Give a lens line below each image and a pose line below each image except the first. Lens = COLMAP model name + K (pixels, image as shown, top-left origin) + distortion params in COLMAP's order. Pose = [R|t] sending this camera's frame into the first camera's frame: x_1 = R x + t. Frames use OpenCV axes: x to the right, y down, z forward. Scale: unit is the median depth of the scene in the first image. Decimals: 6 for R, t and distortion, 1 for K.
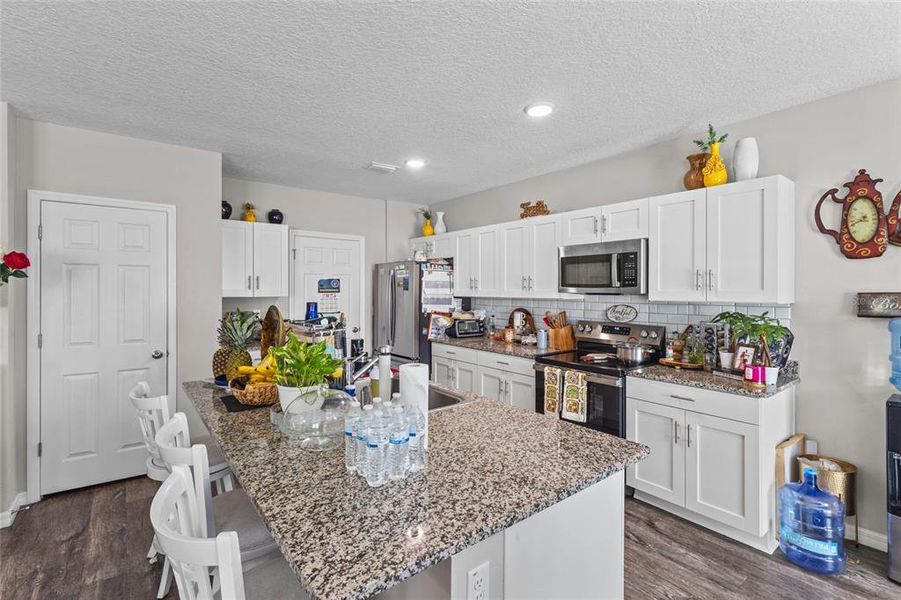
lens RADIAL K [[417.3, 0, 448.5], [0, 417.3, 294.1], [0, 0, 1]] dist [0.011593, -0.001446]
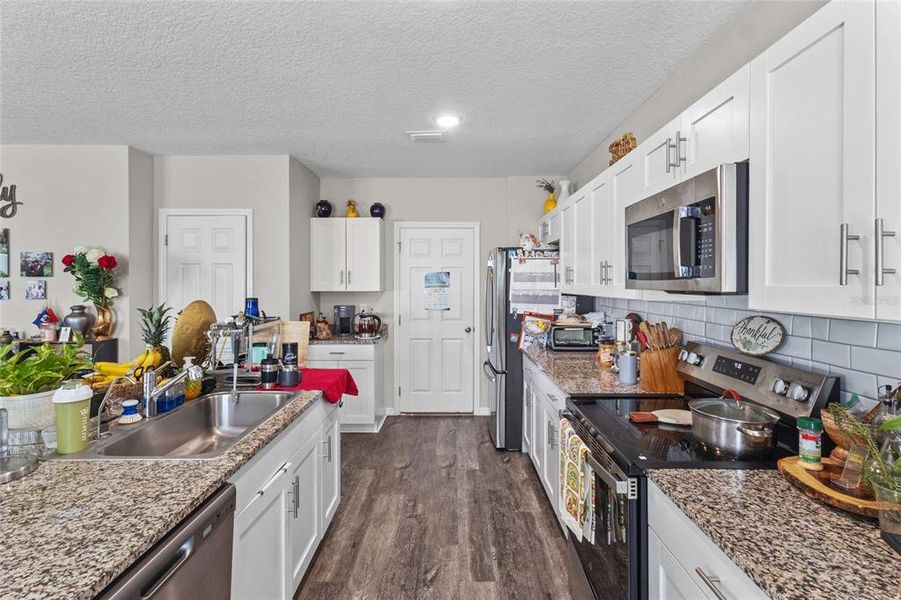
lens RADIAL K [[417.3, 0, 447.9], [0, 417.3, 292.1], [0, 0, 1]] dist [0.011593, -0.001446]
pose [[0.782033, 0.010932, -0.623141, 0.329451], [-0.005900, 0.999931, 0.010138, -0.002646], [0.623209, -0.004252, 0.782044, 0.321896]]
